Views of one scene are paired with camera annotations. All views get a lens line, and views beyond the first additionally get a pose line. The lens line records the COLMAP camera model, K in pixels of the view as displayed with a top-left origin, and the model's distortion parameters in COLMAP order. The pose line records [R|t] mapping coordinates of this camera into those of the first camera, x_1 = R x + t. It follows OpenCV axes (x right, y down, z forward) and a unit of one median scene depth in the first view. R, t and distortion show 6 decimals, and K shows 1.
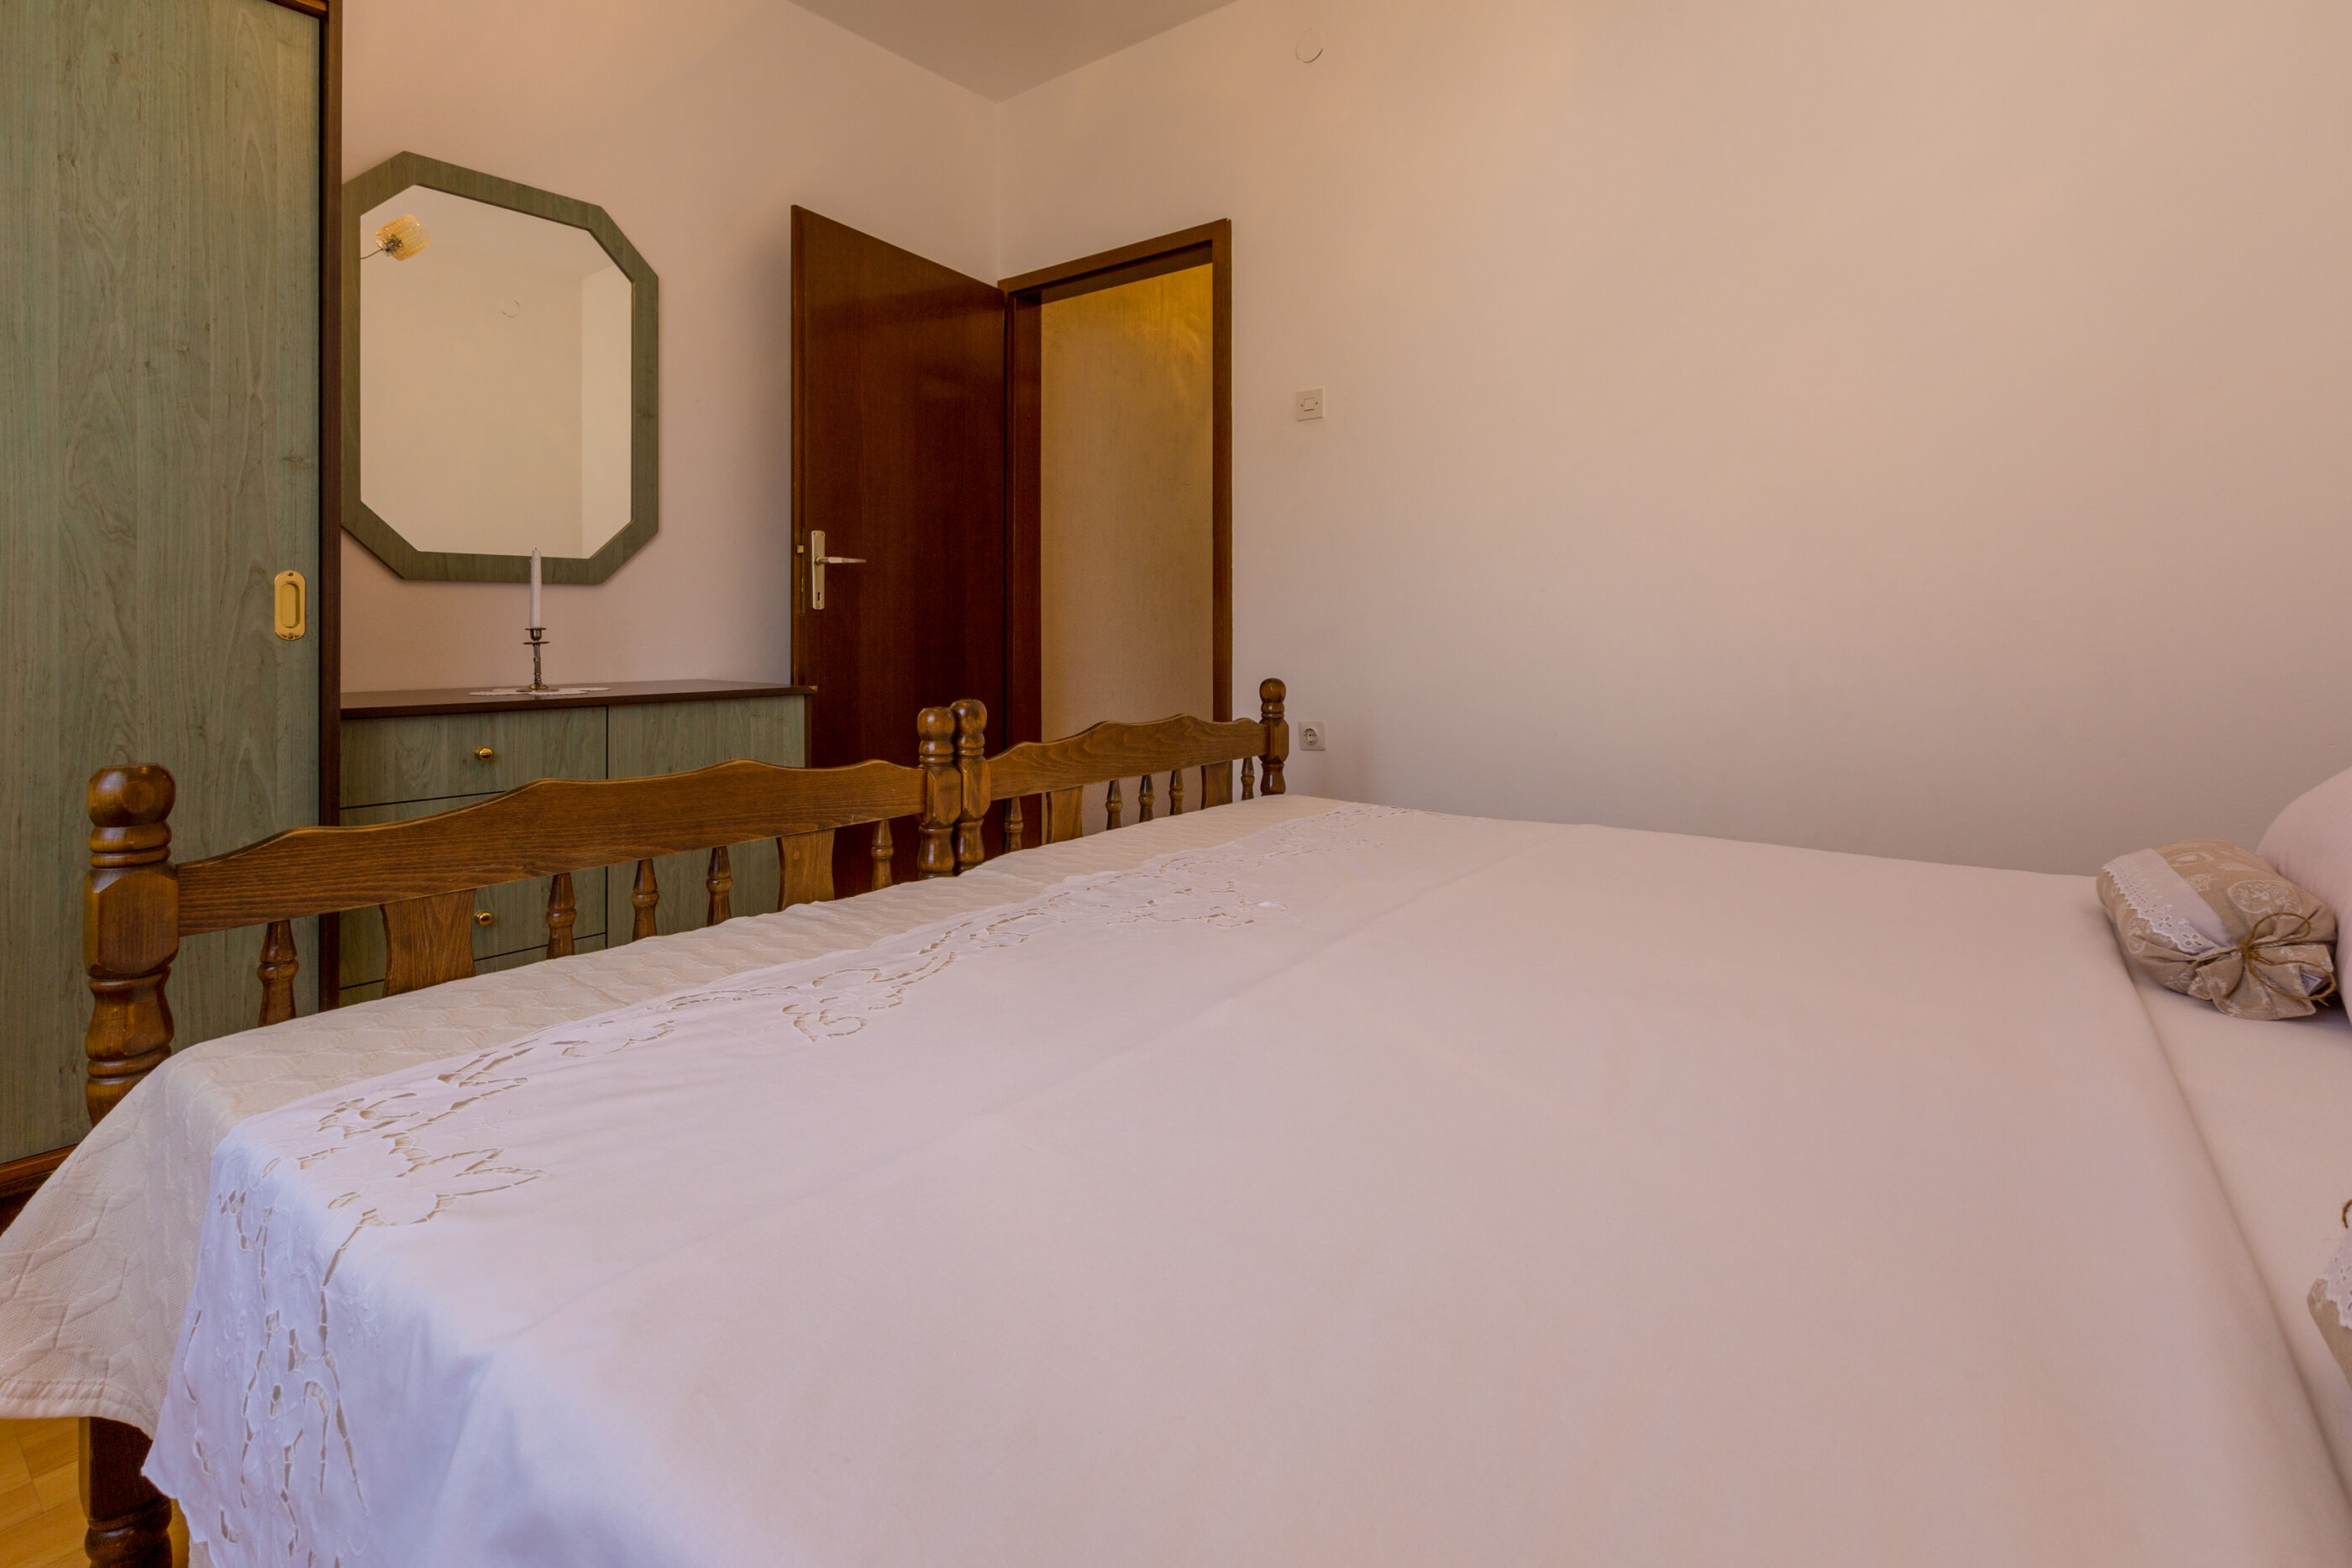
lens RADIAL K [[1092.5, 0, 1161.7], [0, 1092.5, 707.0], [0, 0, 1]] dist [0.007688, 0.000590]
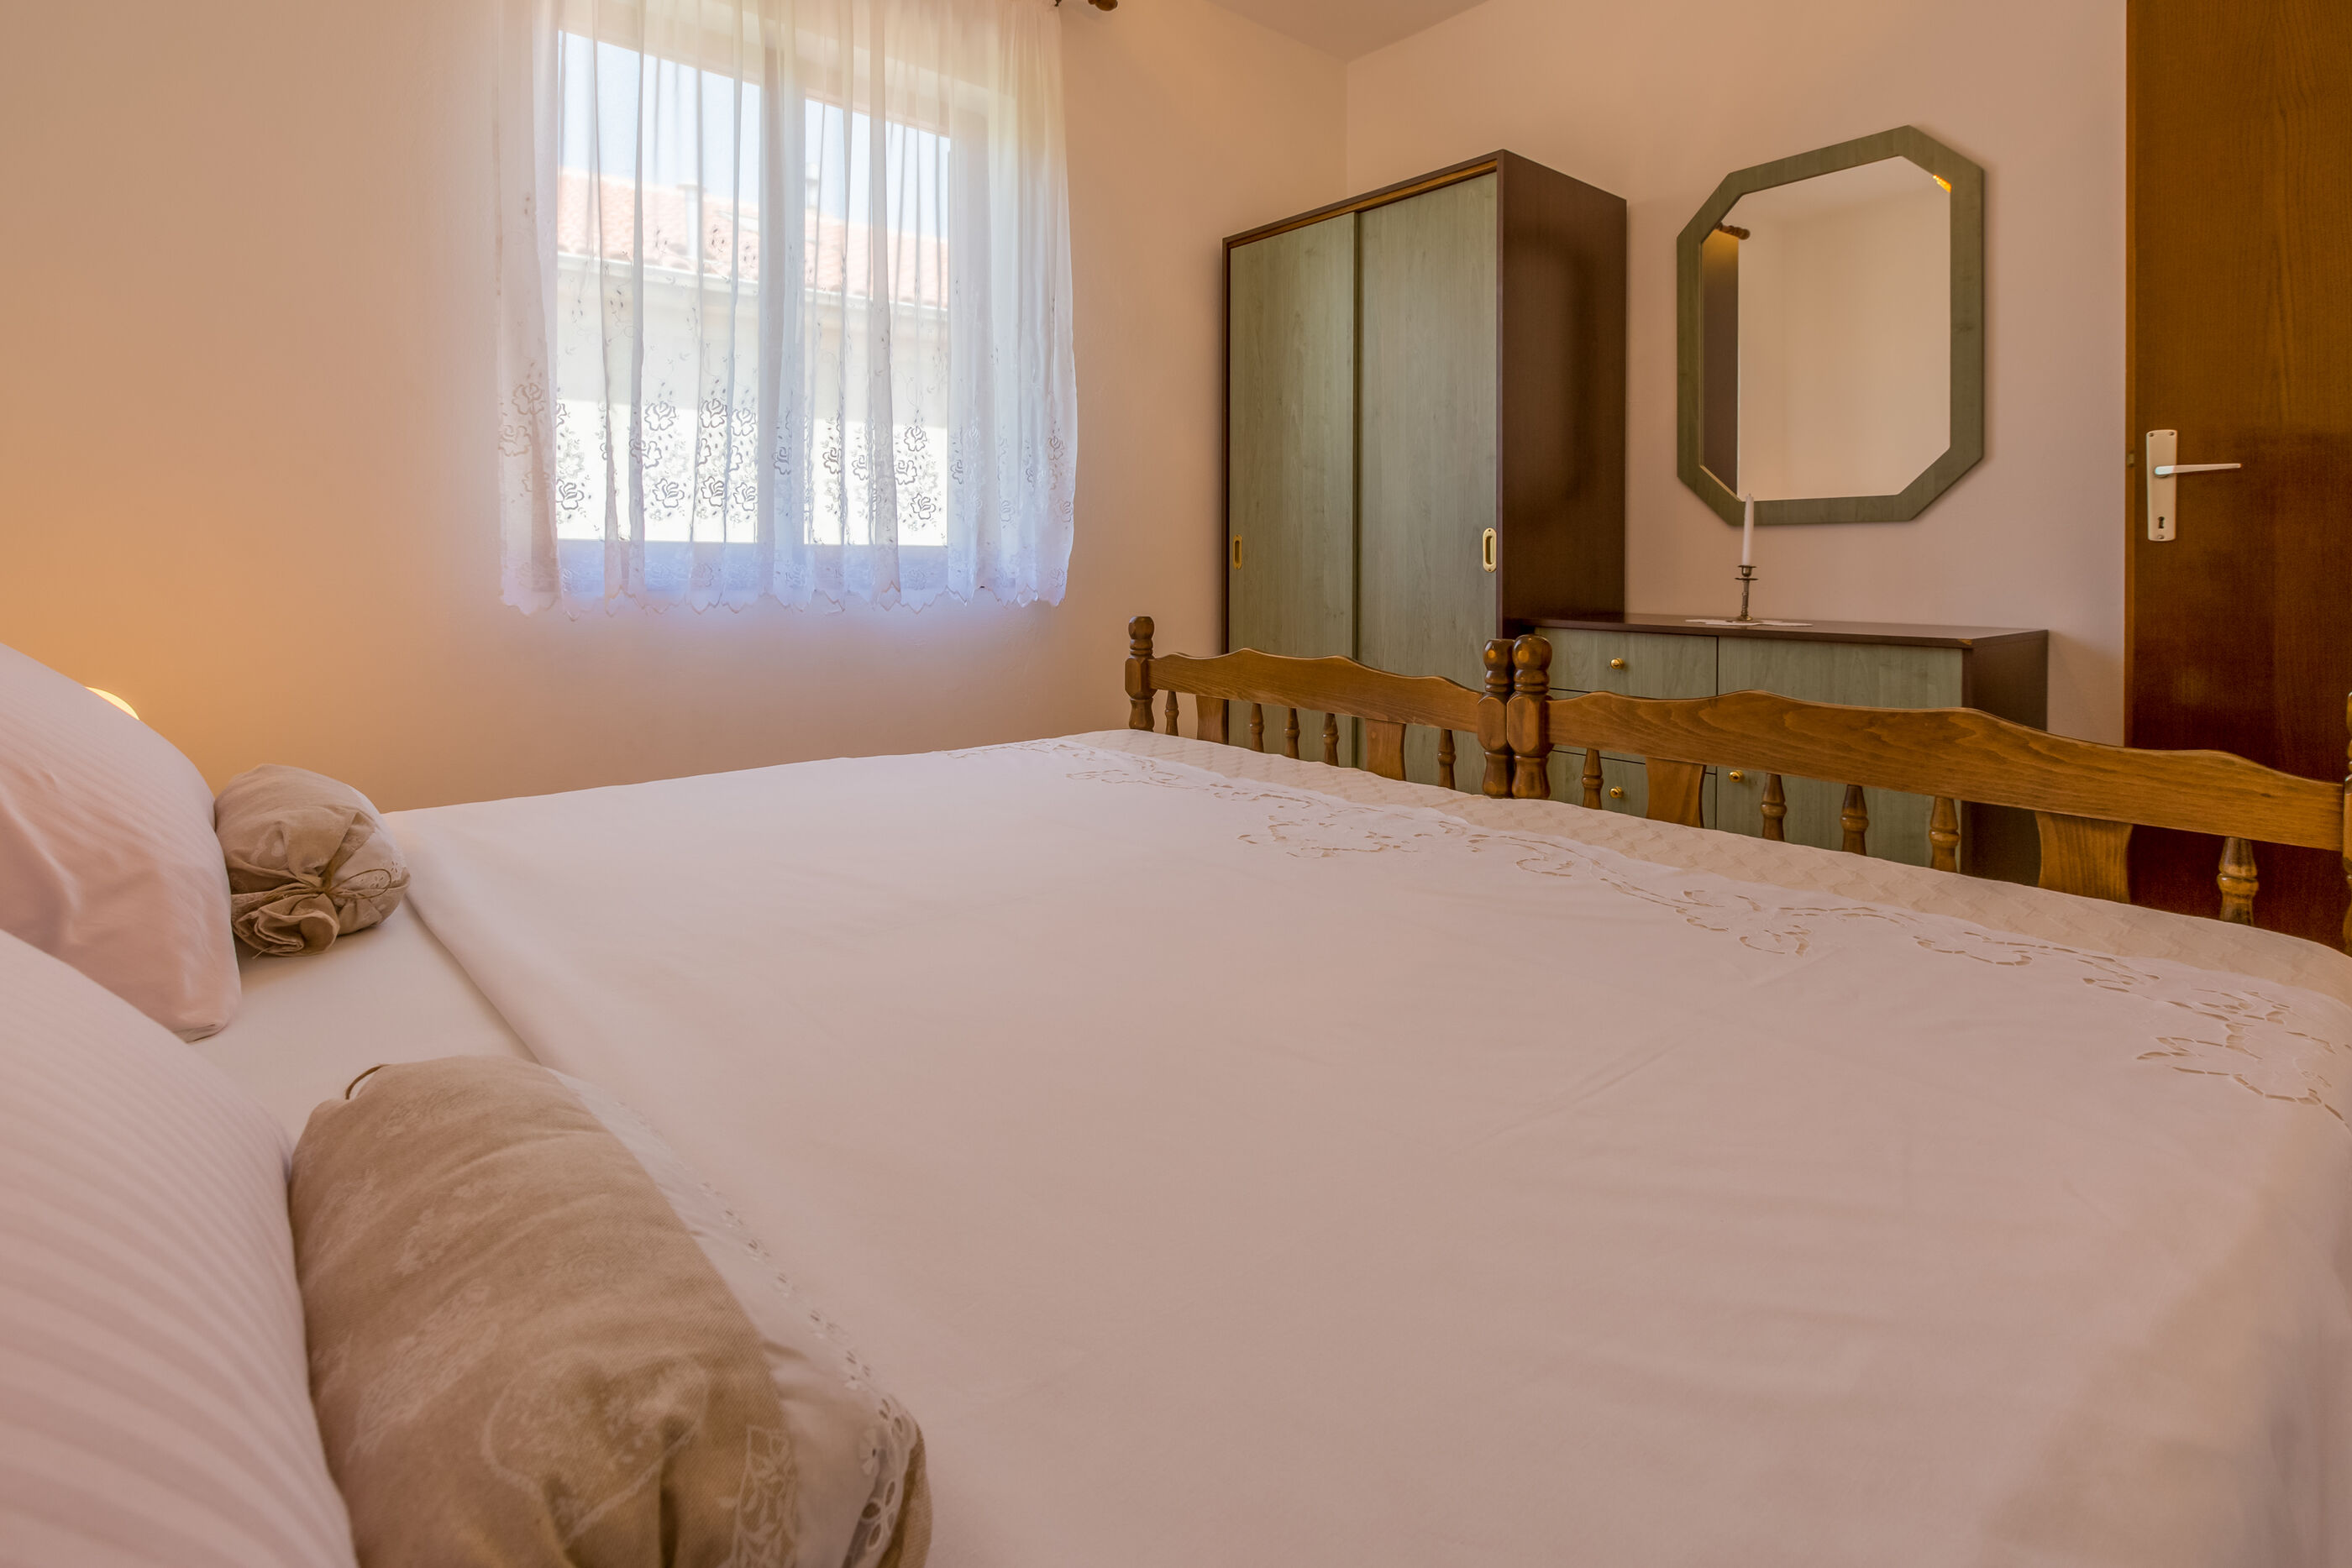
lens RADIAL K [[1092.5, 0, 1161.7], [0, 1092.5, 707.0], [0, 0, 1]] dist [0.007688, 0.000590]
pose [[-0.196189, 0.127237, -0.972276, 0.652391], [-0.075714, 0.986620, 0.144392, -0.045888], [0.977639, 0.101943, -0.183930, 0.633440]]
